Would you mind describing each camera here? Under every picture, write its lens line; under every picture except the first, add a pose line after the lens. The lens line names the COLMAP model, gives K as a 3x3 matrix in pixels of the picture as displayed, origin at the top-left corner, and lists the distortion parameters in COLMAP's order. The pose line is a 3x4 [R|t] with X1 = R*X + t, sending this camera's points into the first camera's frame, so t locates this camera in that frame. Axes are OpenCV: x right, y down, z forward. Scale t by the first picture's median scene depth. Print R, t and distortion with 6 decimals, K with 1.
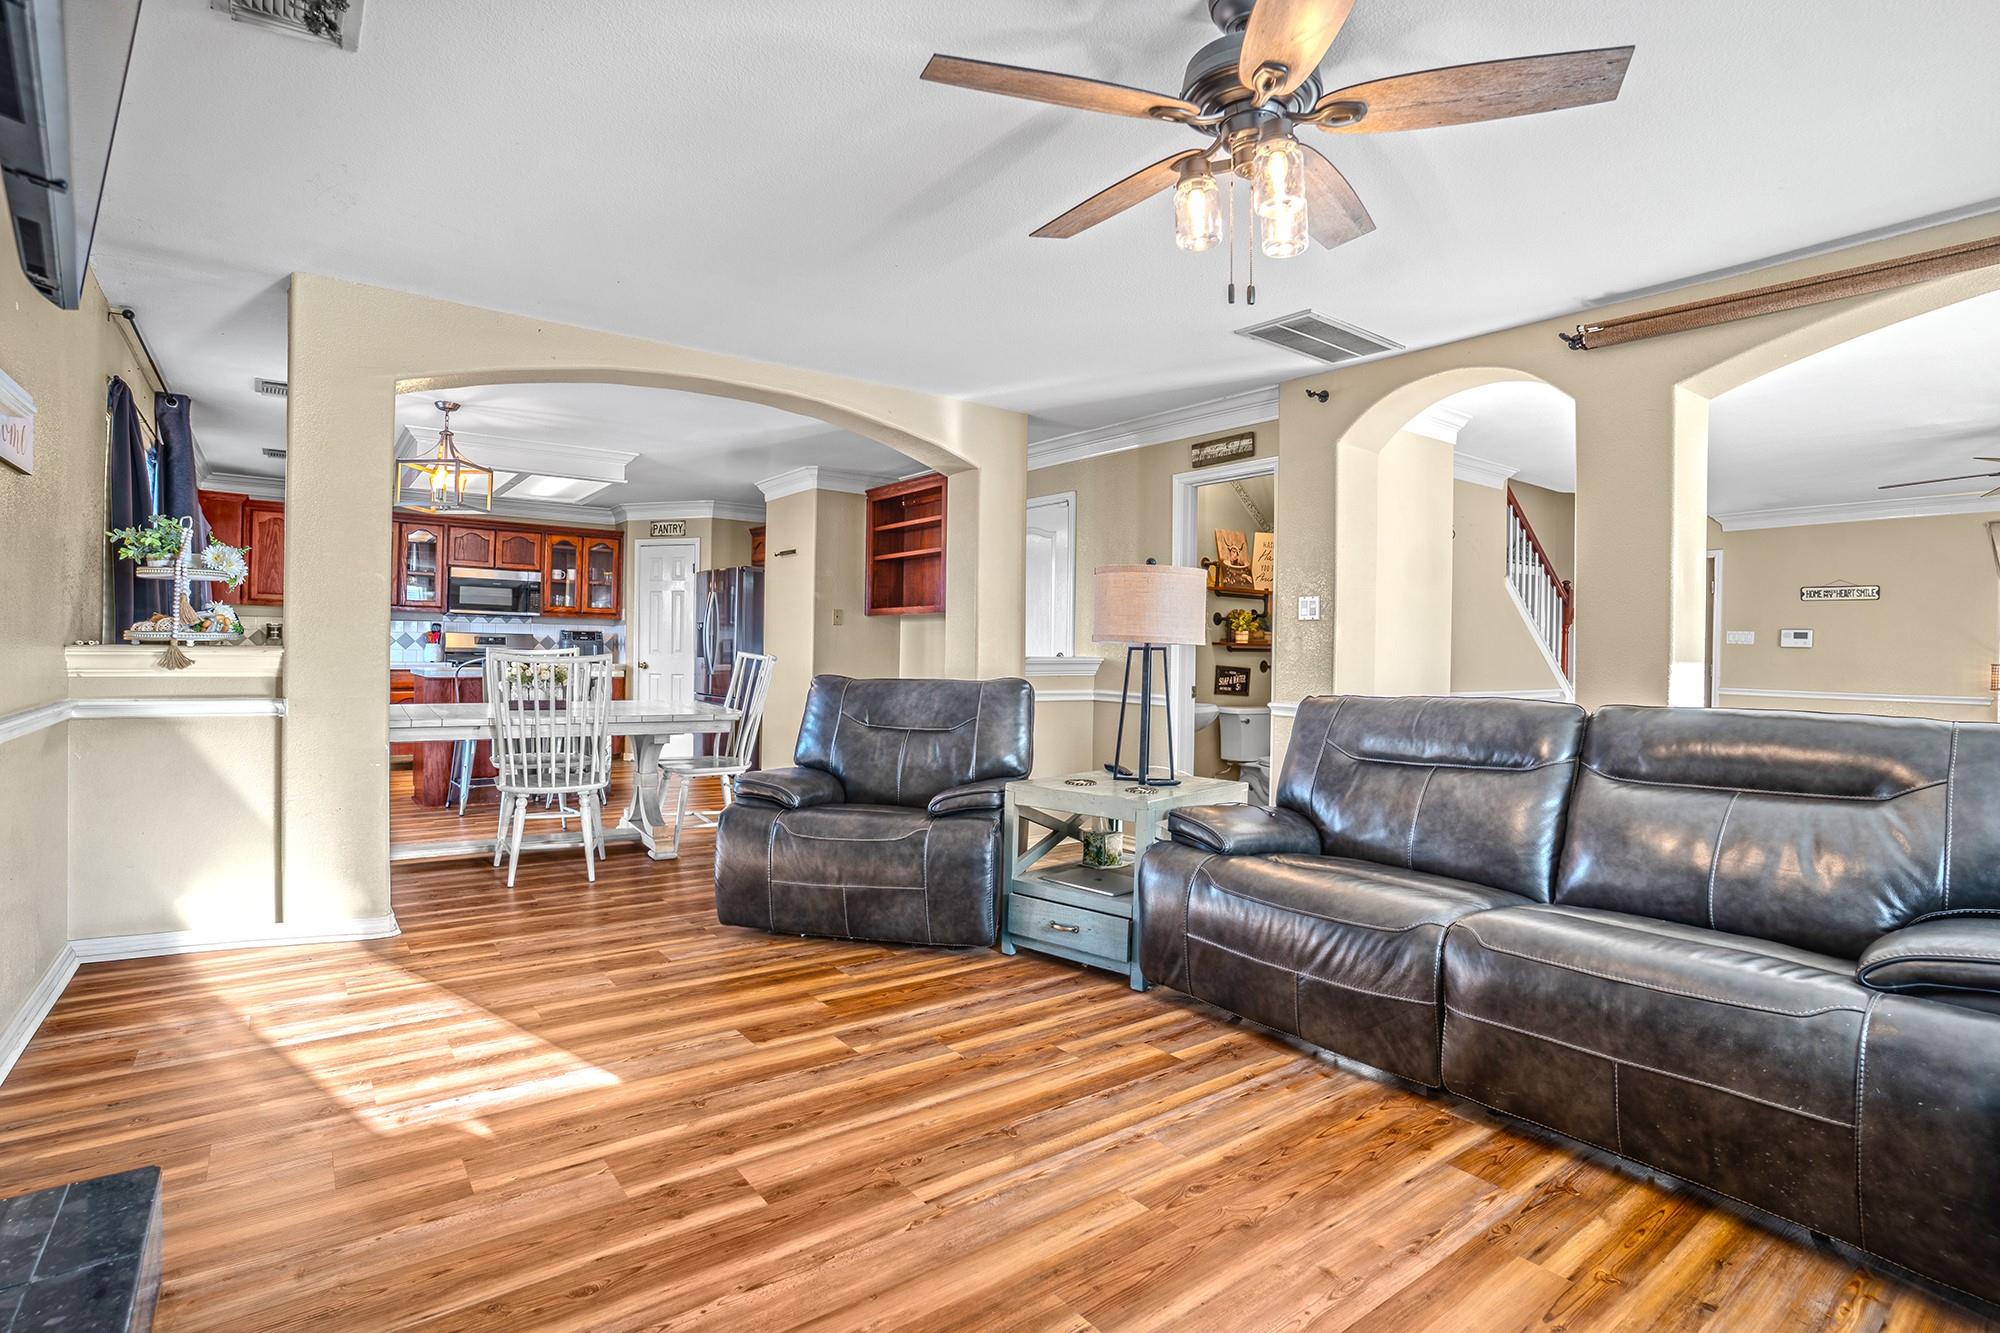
lens RADIAL K [[937.8, 0, 1000.0], [0, 937.8, 666.5], [0, 0, 1]] dist [-0.075214, 0.033175]
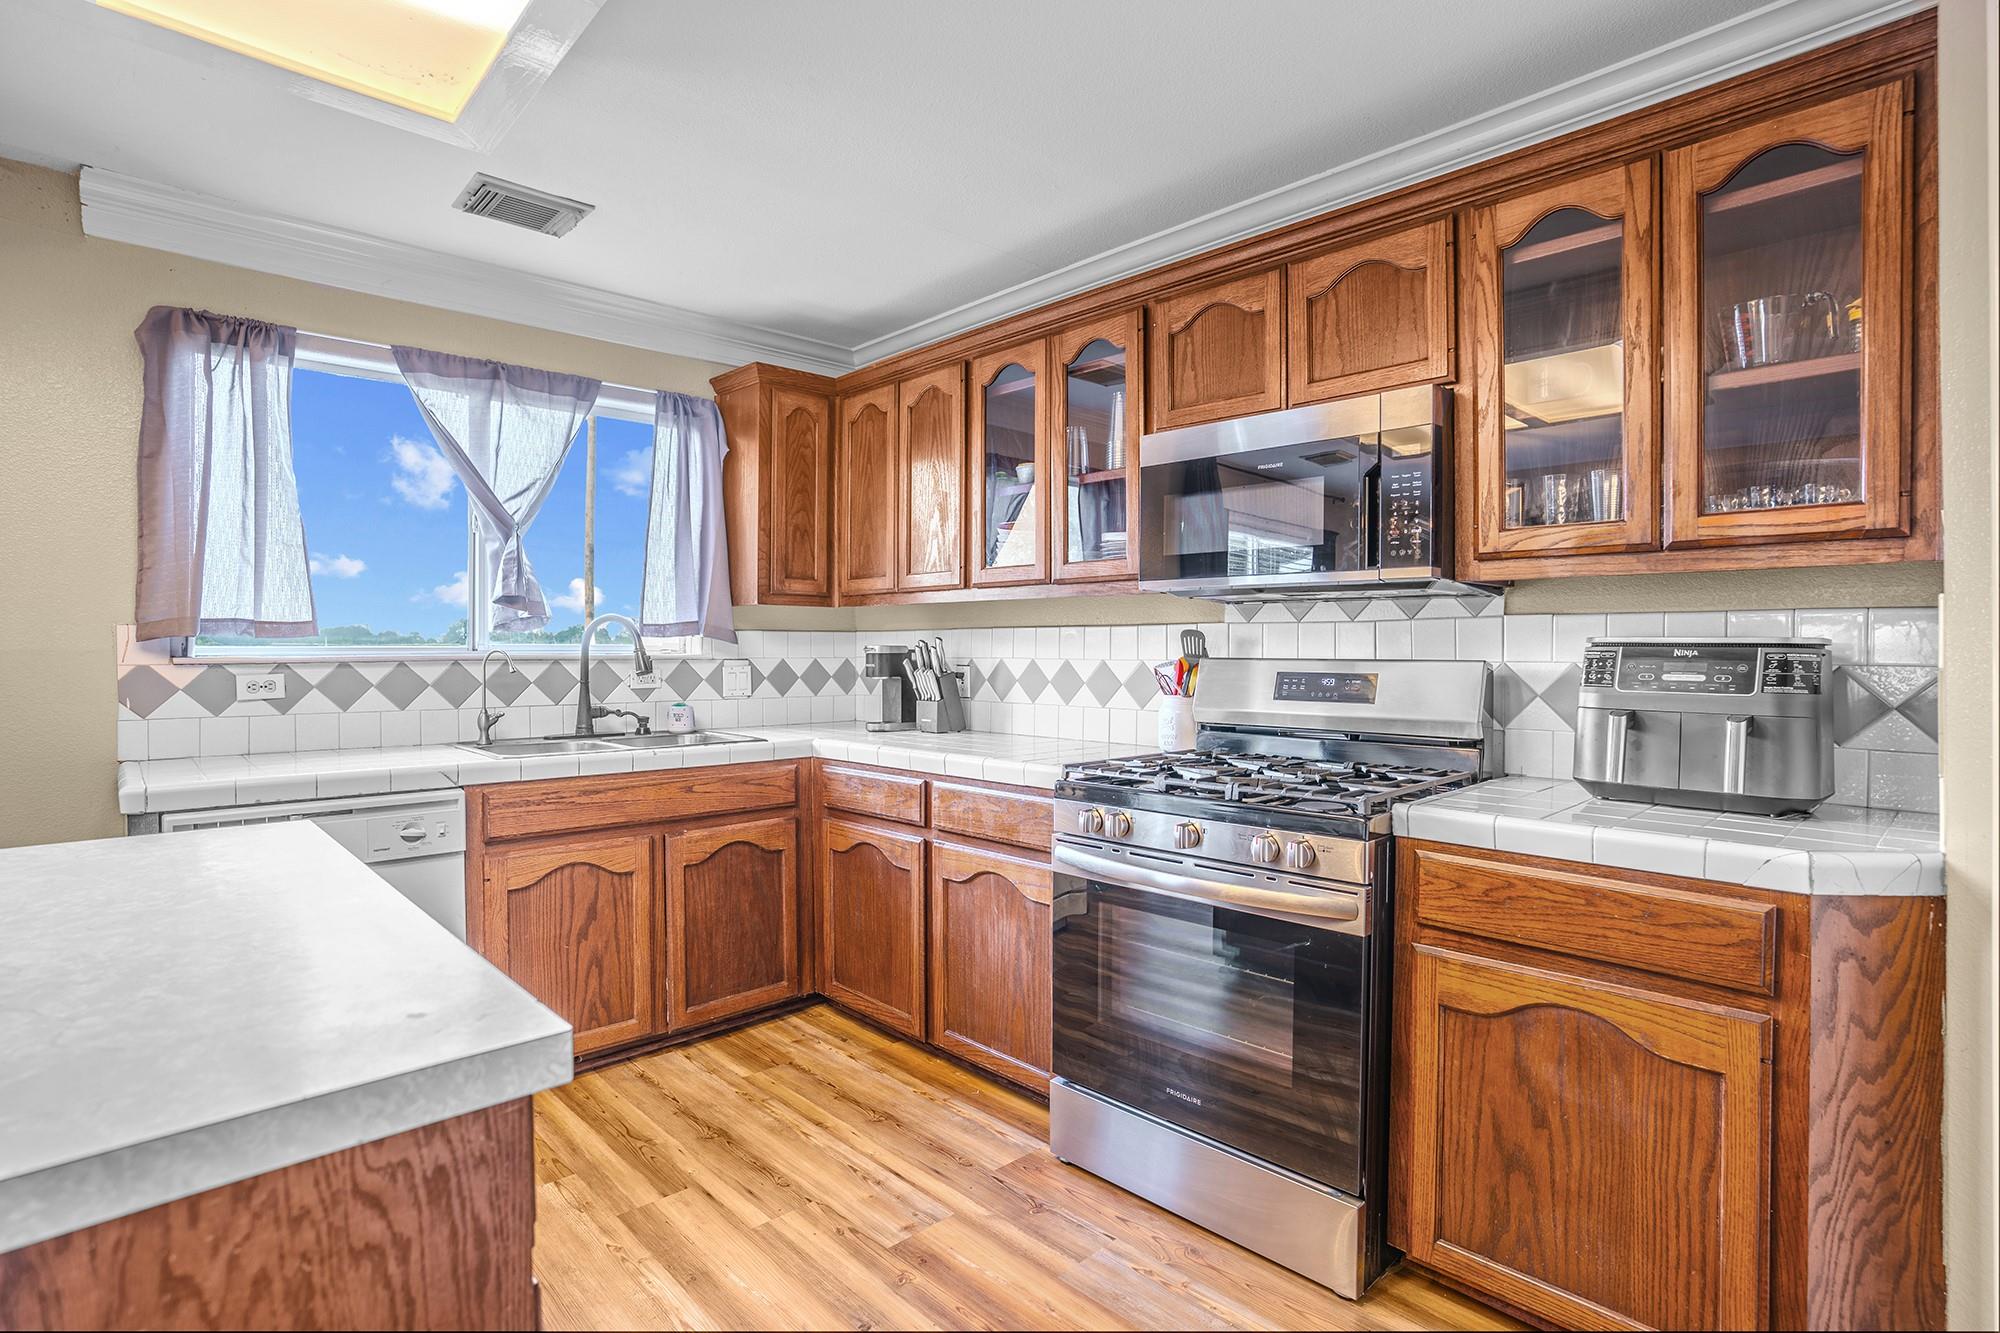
lens RADIAL K [[977.6, 0, 999.9], [0, 977.6, 652.9], [0, 0, 1]] dist [-0.082964, 0.039101]
pose [[0.103925, -0.008024, -0.994553, -0.273263], [-0.018680, 0.999775, -0.010018, -0.032683], [0.994410, 0.019620, 0.103752, 0.845527]]
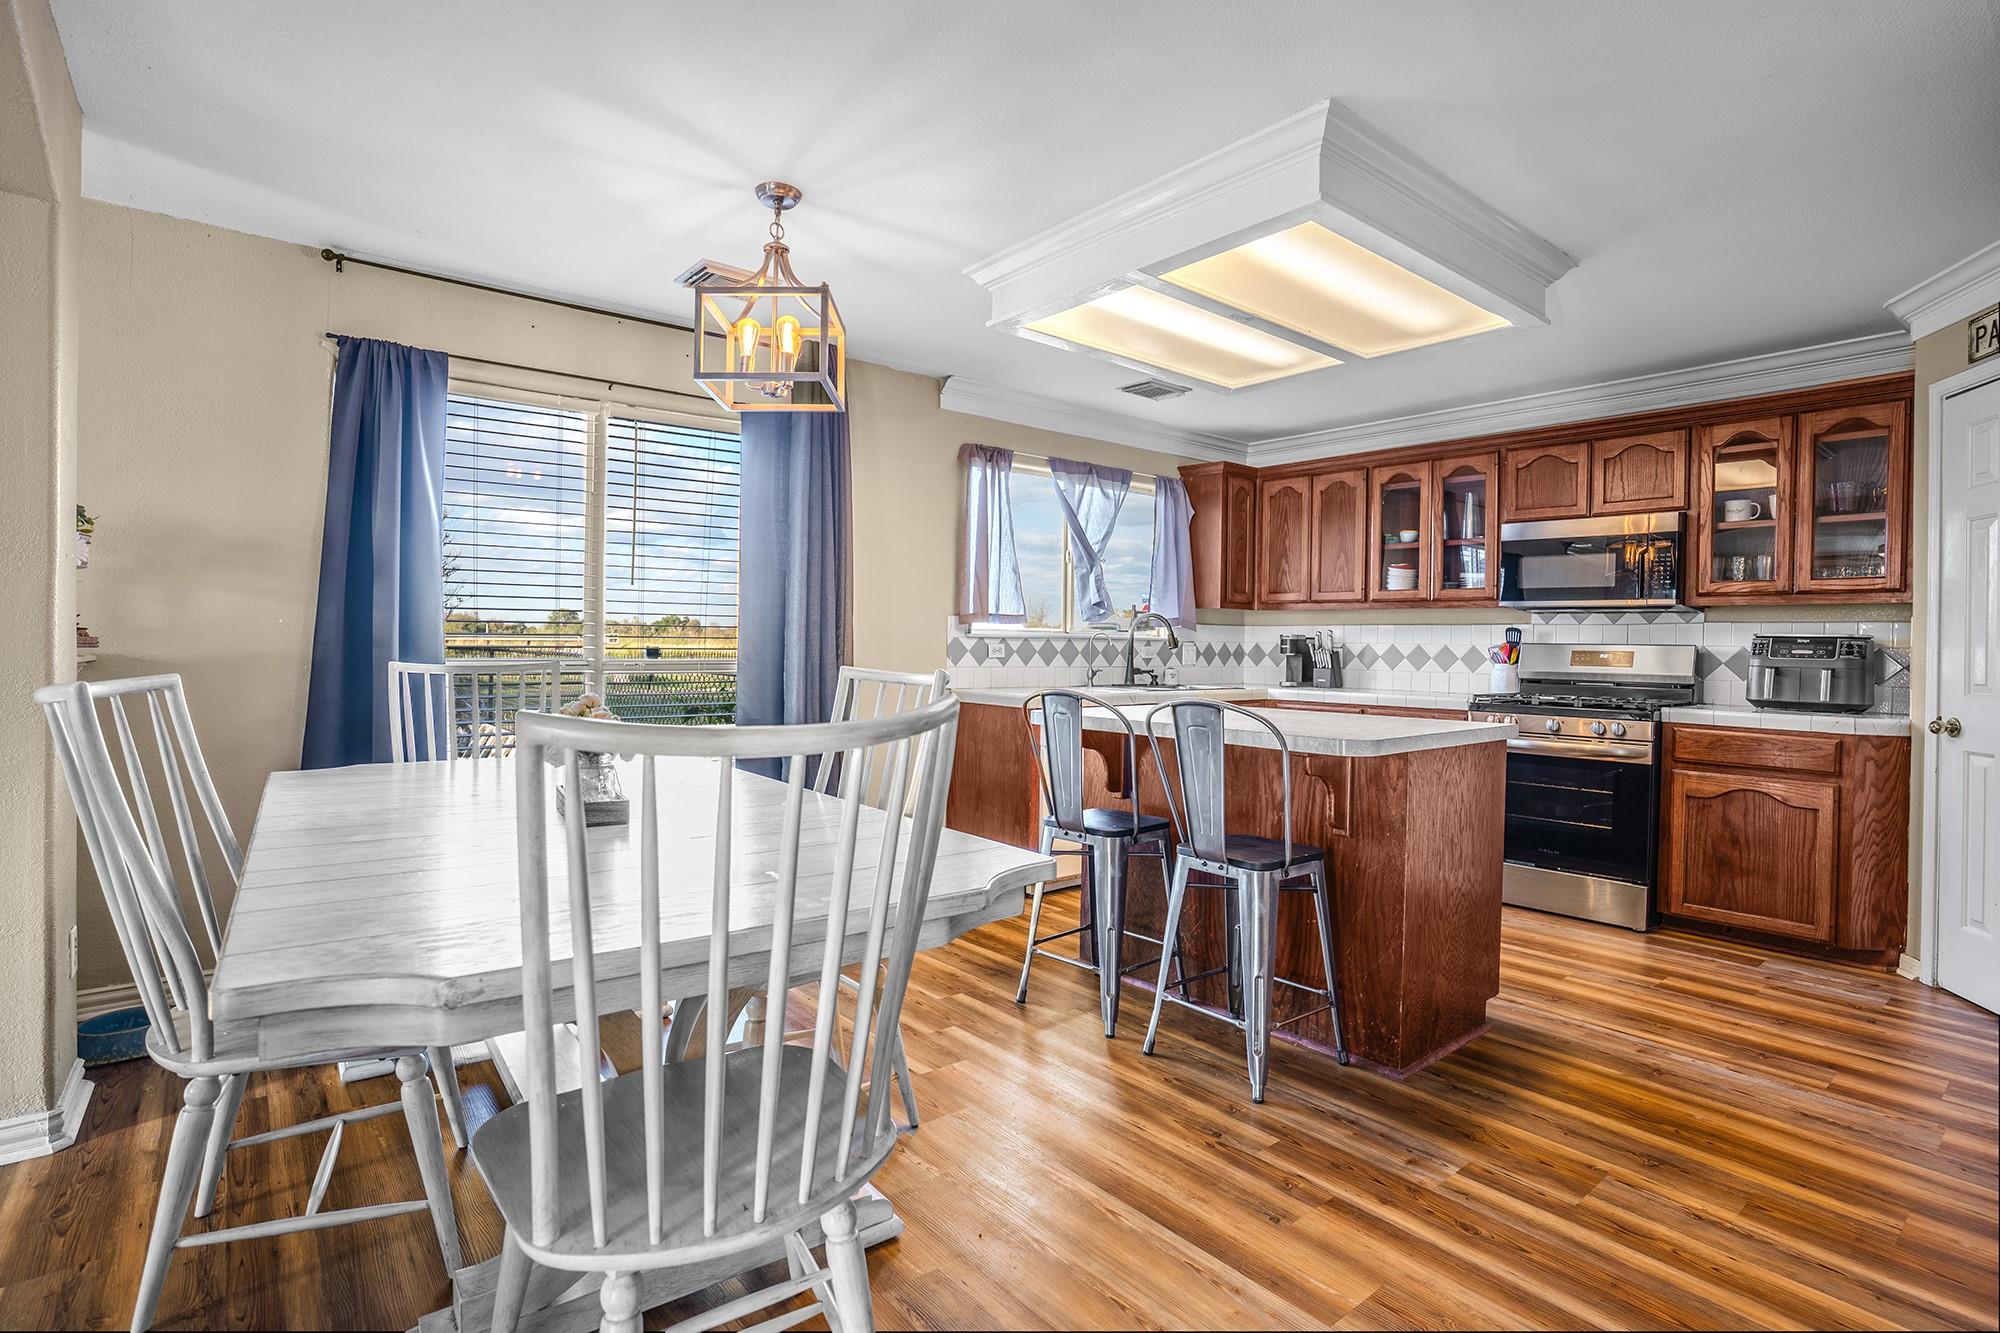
lens RADIAL K [[977.6, 0, 999.9], [0, 977.6, 652.9], [0, 0, 1]] dist [-0.082964, 0.039101]
pose [[0.030623, -0.004014, -0.999523, -0.034709], [-0.036333, 0.999327, -0.005127, -0.016279], [0.998870, 0.036472, 0.030456, 0.626593]]
